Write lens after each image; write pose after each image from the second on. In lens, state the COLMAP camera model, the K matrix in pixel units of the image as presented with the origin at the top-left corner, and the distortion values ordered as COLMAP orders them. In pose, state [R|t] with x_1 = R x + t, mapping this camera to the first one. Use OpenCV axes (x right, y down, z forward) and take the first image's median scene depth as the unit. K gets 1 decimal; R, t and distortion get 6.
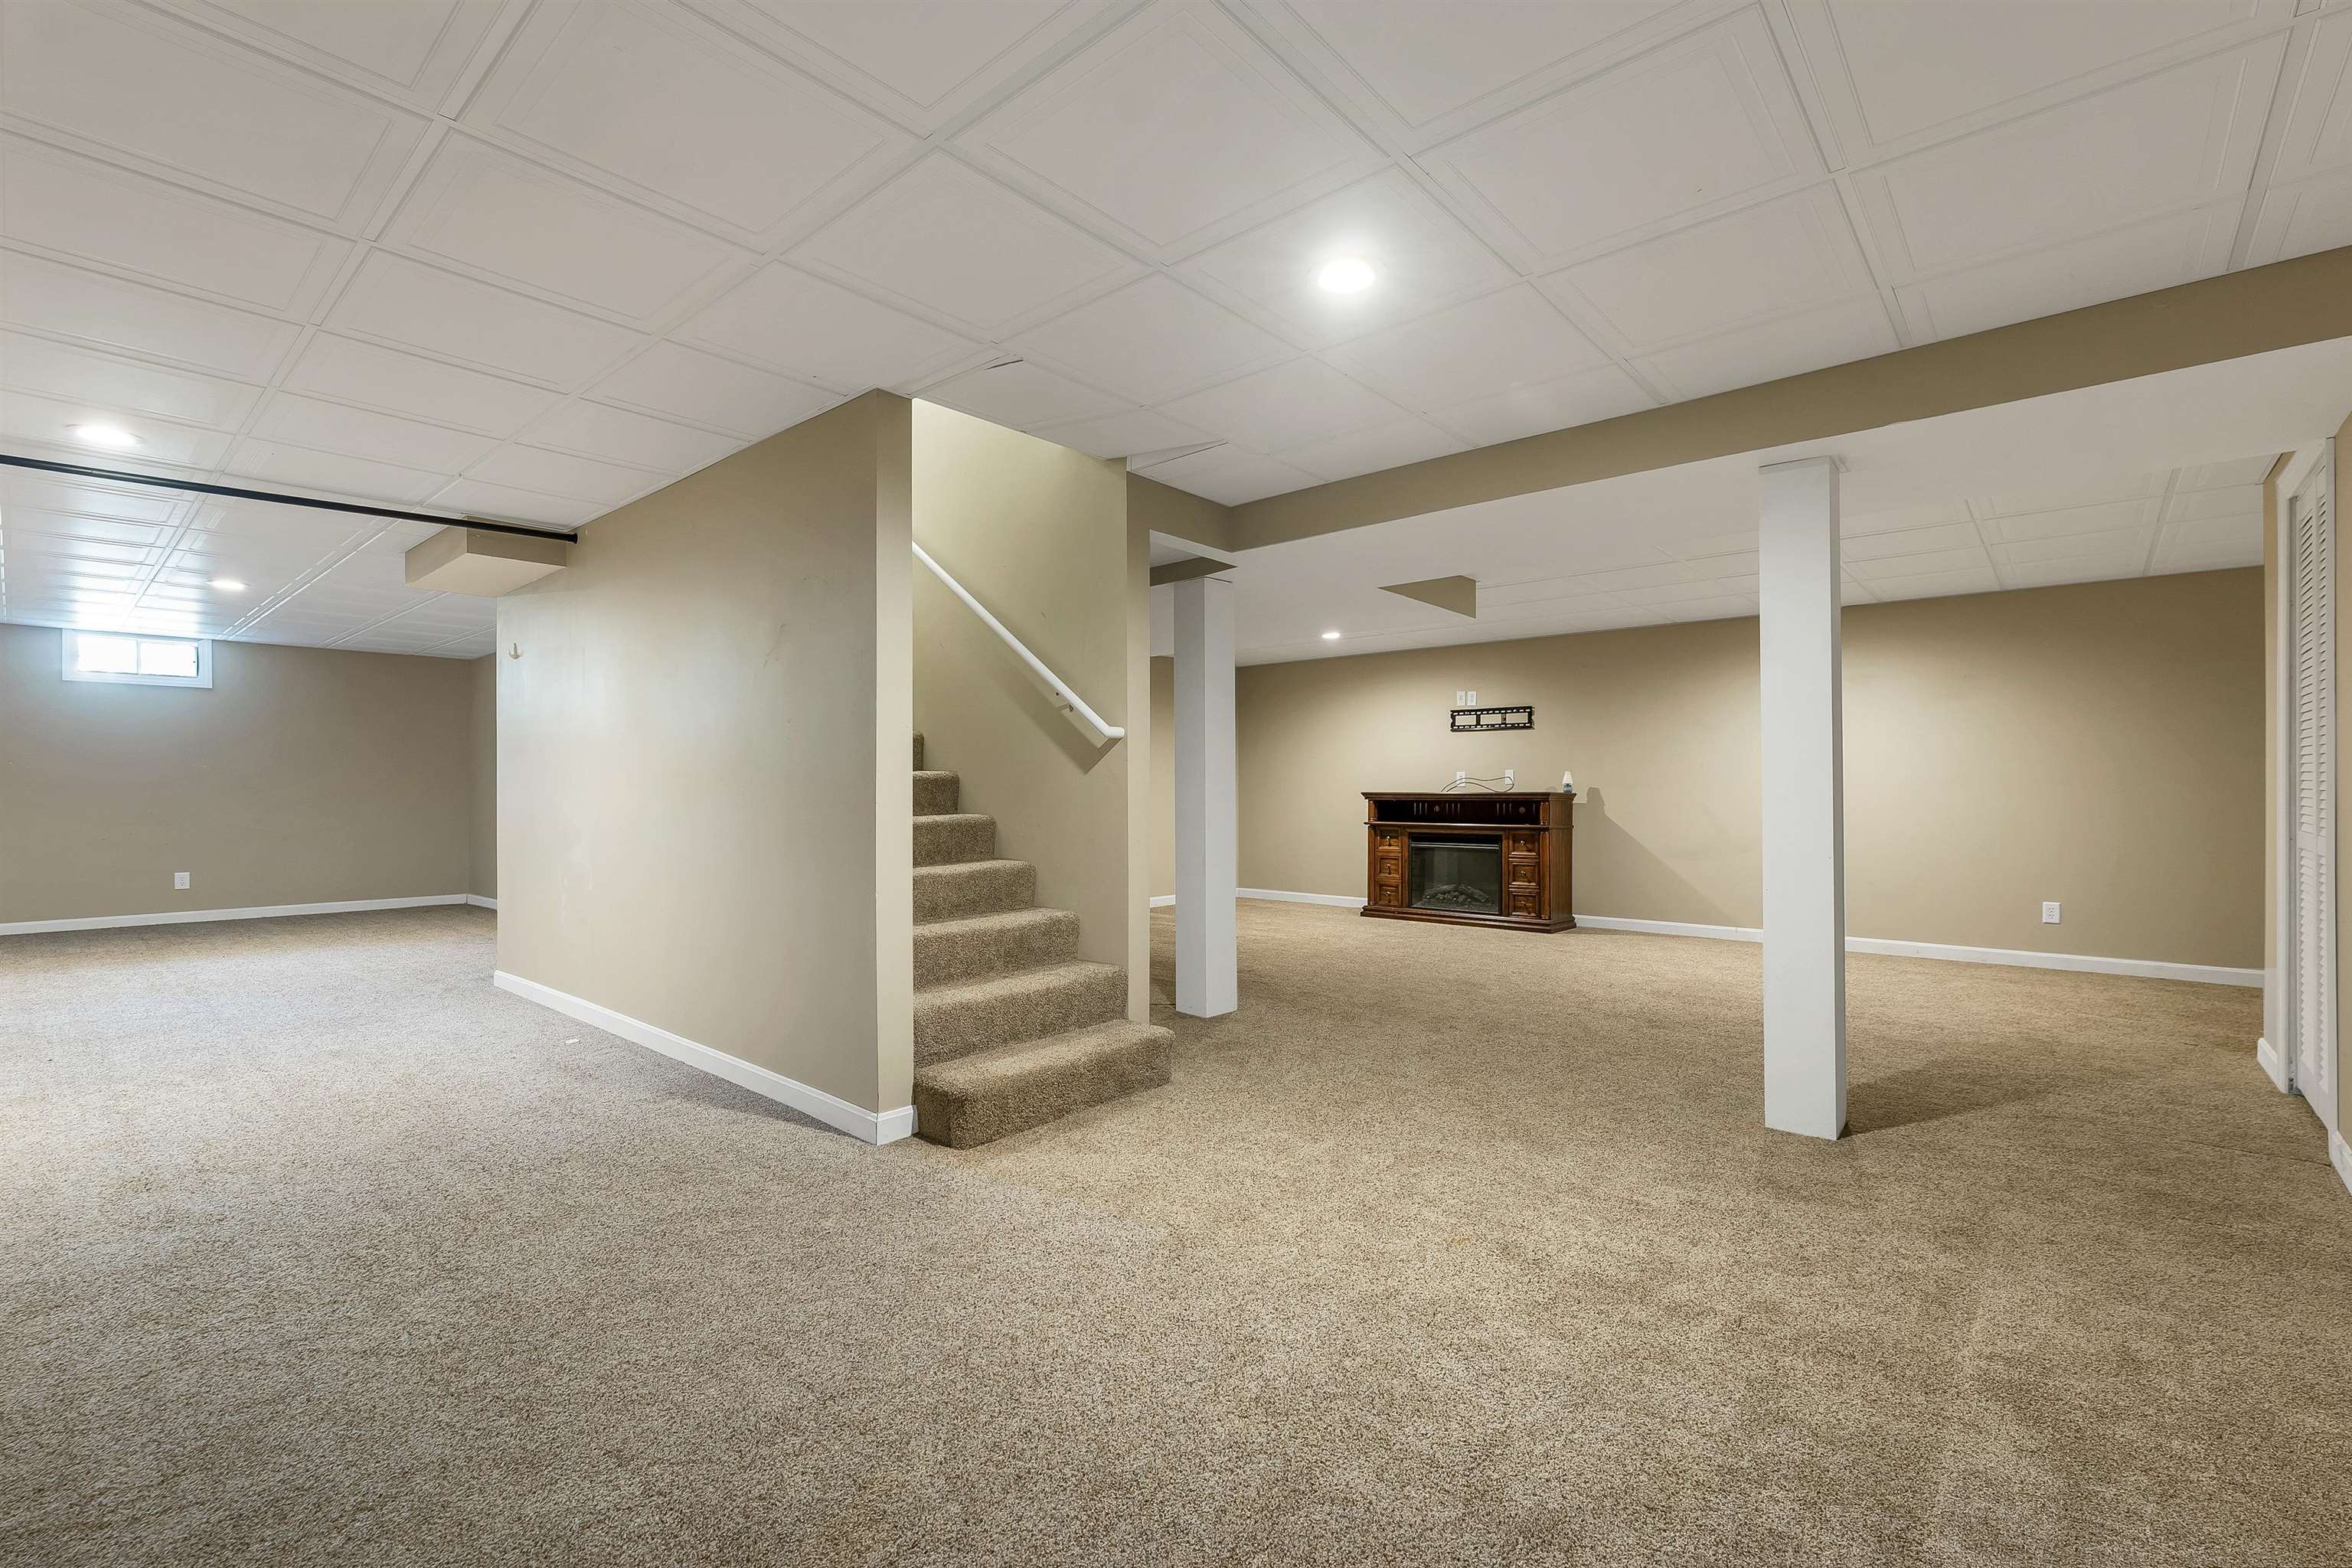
lens RADIAL K [[1025.4, 0, 1176.0], [0, 1025.4, 784.0], [0, 0, 1]] dist [-0.001917, -0.000425]
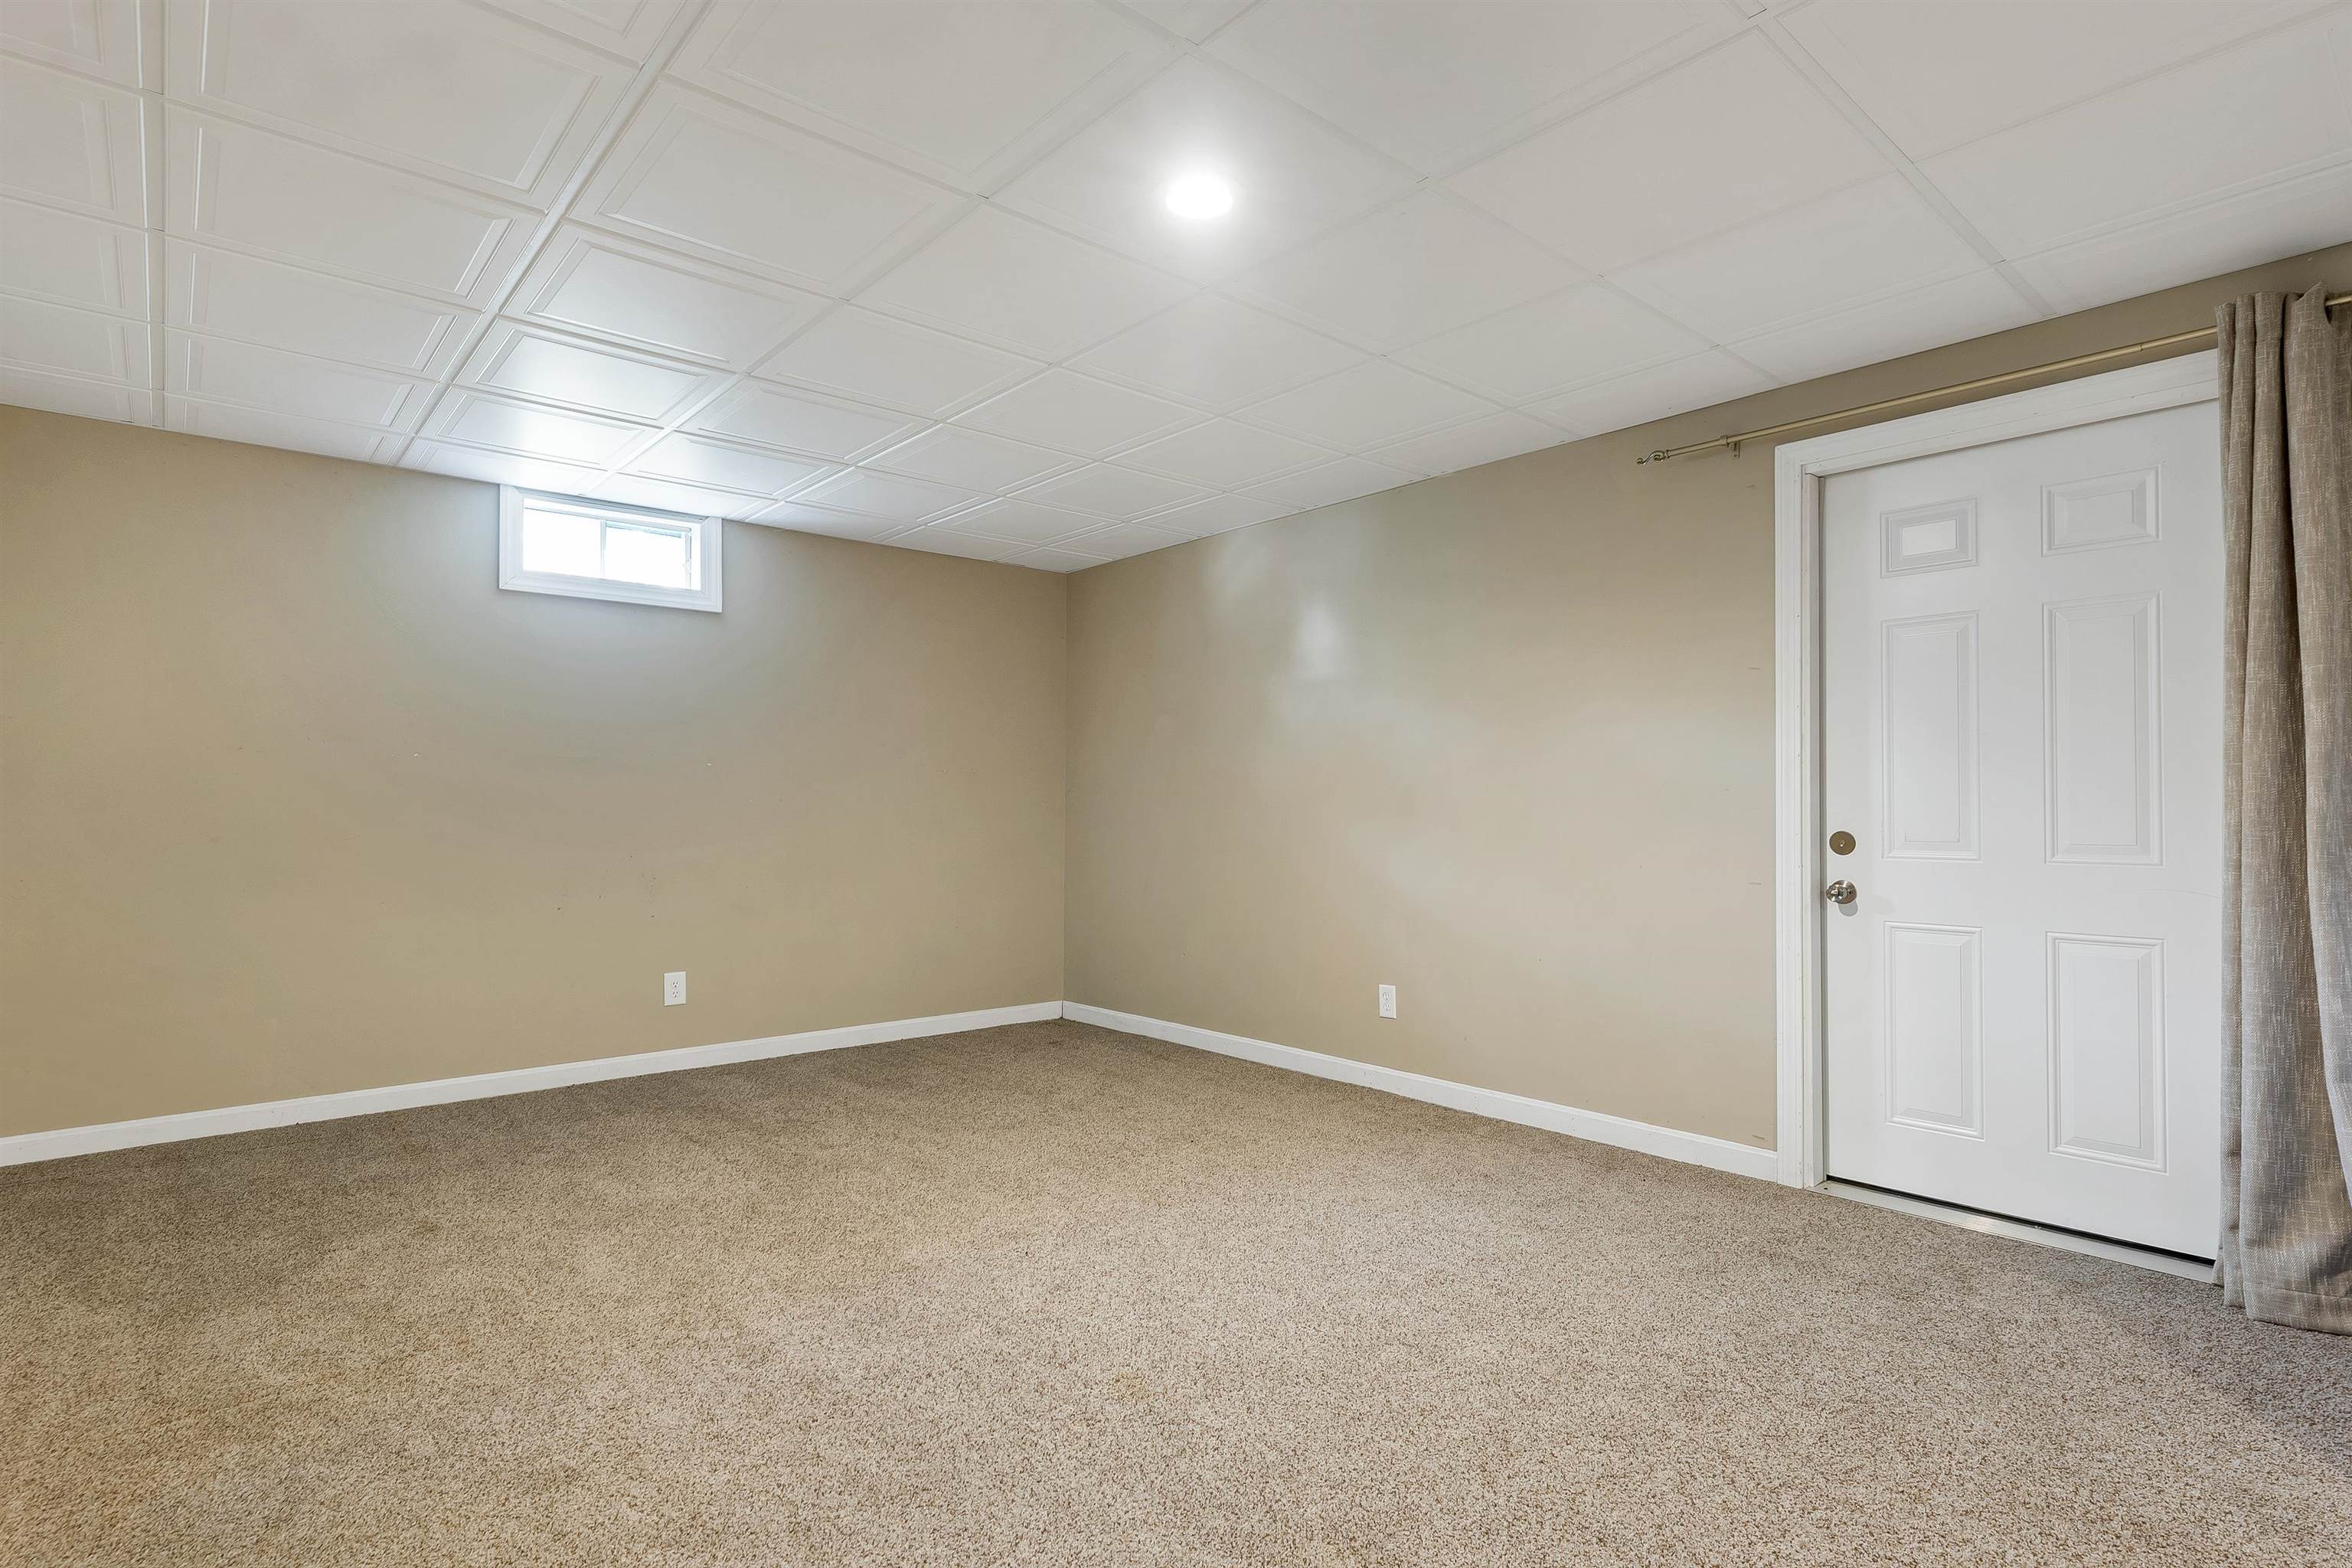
lens RADIAL K [[1163.0, 0, 1176.0], [0, 1163.0, 784.0], [0, 0, 1]] dist [0.002305, 0.000313]
pose [[0.990079, -0.002003, -0.140501, -0.640684], [-0.000541, 0.999837, -0.018068, 0.003287], [0.140514, 0.017965, 0.989916, 0.458898]]
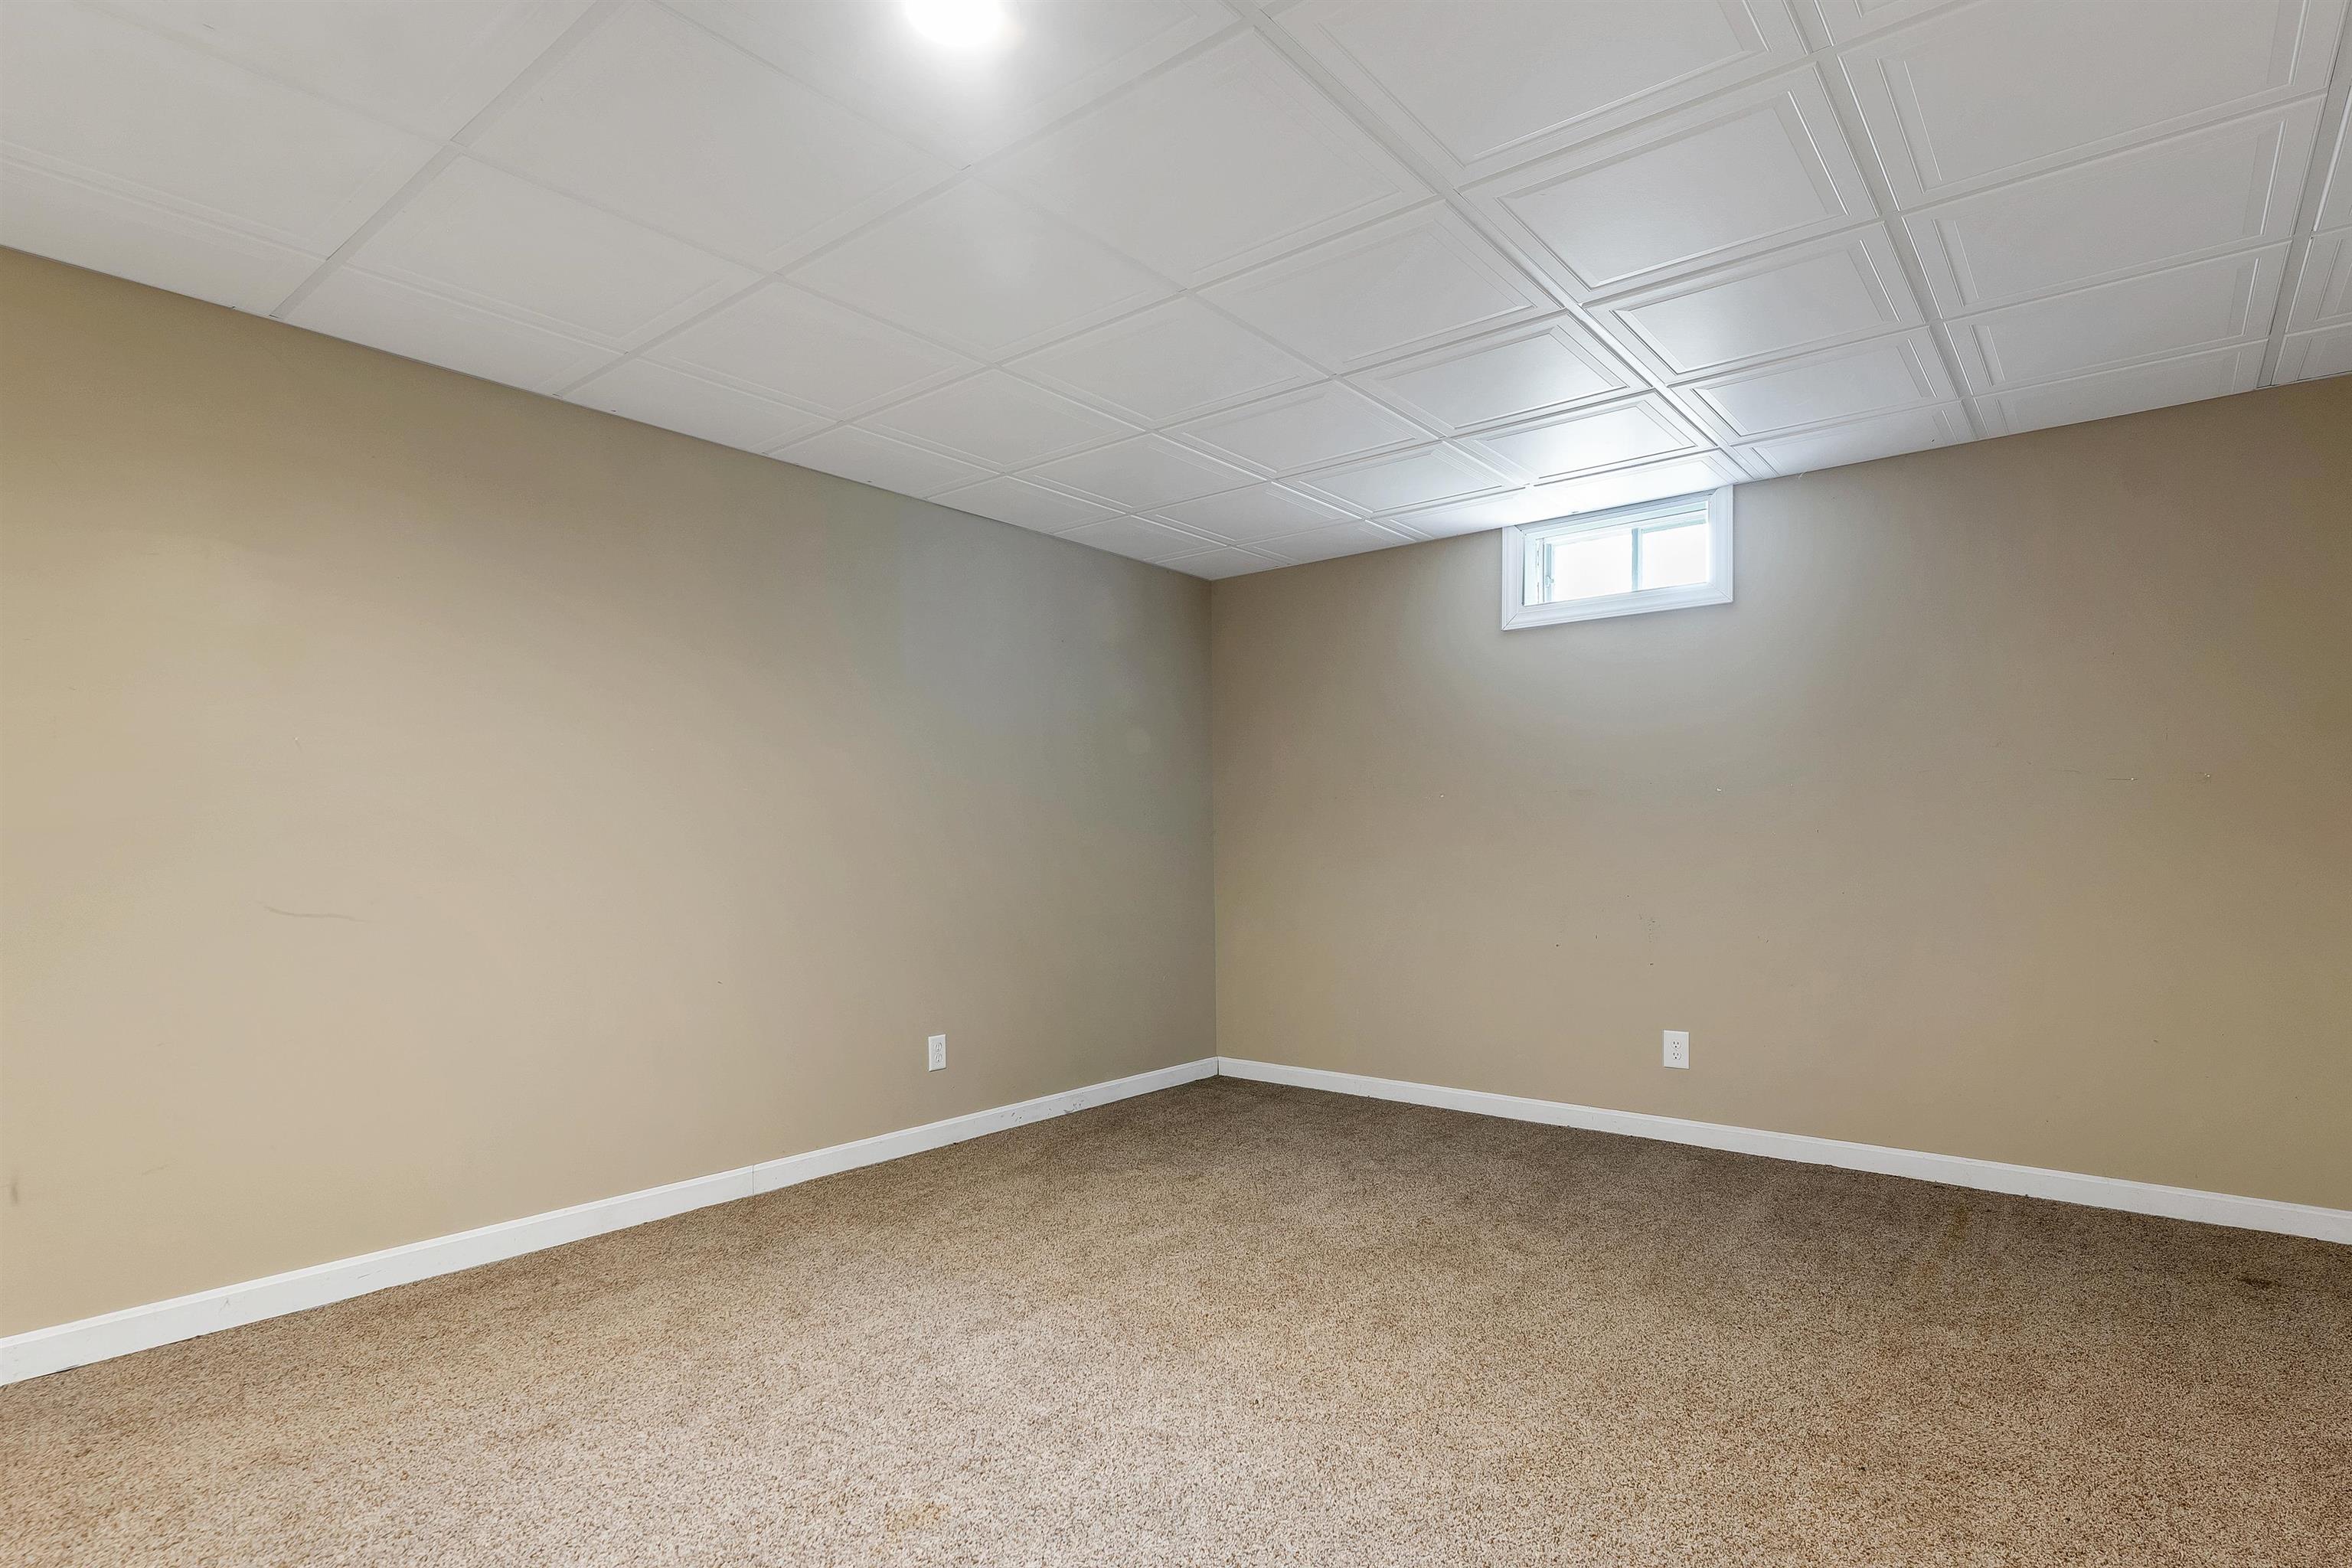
lens RADIAL K [[1198.6, 0, 1167.1], [0, 1198.6, 910.1], [0, 0, 1]] dist [0.001526, 0.000087]
pose [[0.034141, 0.061543, -0.997520, -0.458956], [0.007940, 0.998054, 0.061848, -0.000099], [0.999385, -0.010032, 0.033586, 0.757641]]
